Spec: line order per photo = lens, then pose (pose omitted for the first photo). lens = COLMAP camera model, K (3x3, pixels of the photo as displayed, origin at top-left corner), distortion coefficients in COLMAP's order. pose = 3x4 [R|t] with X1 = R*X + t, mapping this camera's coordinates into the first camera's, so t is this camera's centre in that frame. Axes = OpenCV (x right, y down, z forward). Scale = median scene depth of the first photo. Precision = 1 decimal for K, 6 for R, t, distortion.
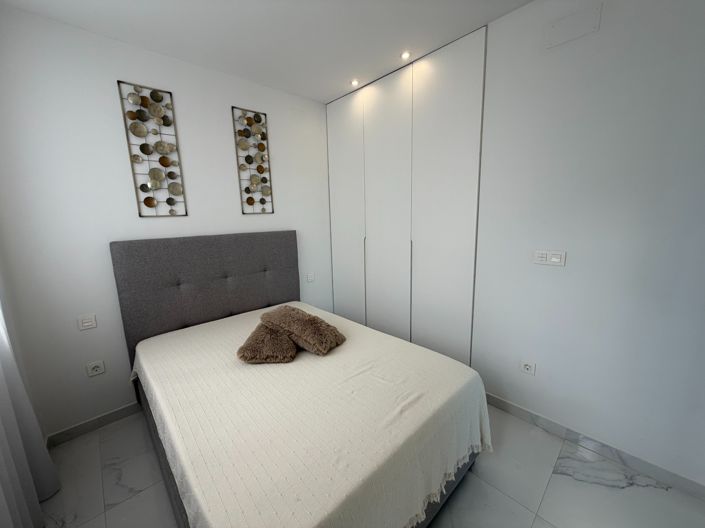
lens RADIAL K [[282.5, 0, 356.6], [0, 282.5, 262.1], [0, 0, 1]] dist [-0.001855, 0.001162]
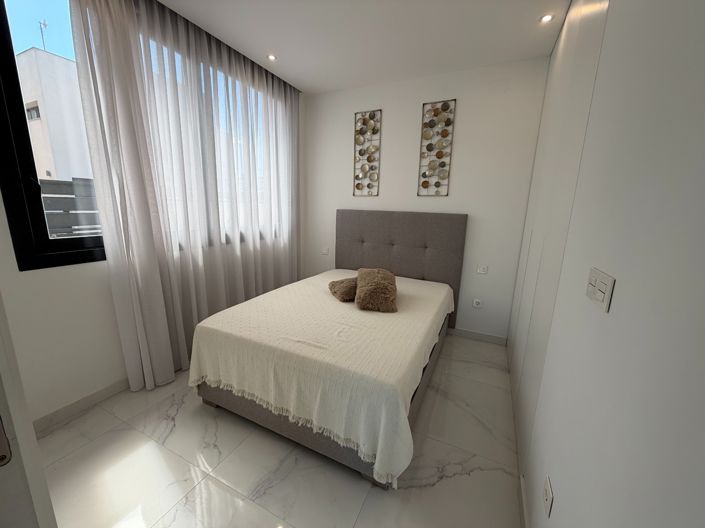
lens RADIAL K [[282.5, 0, 355.1], [0, 282.5, 266.2], [0, 0, 1]] dist [-0.001855, 0.001162]
pose [[0.348604, 0.218874, -0.911356, 0.657321], [-0.199185, 0.967441, 0.156153, -0.018558], [0.915860, 0.127093, 0.380850, 0.354773]]
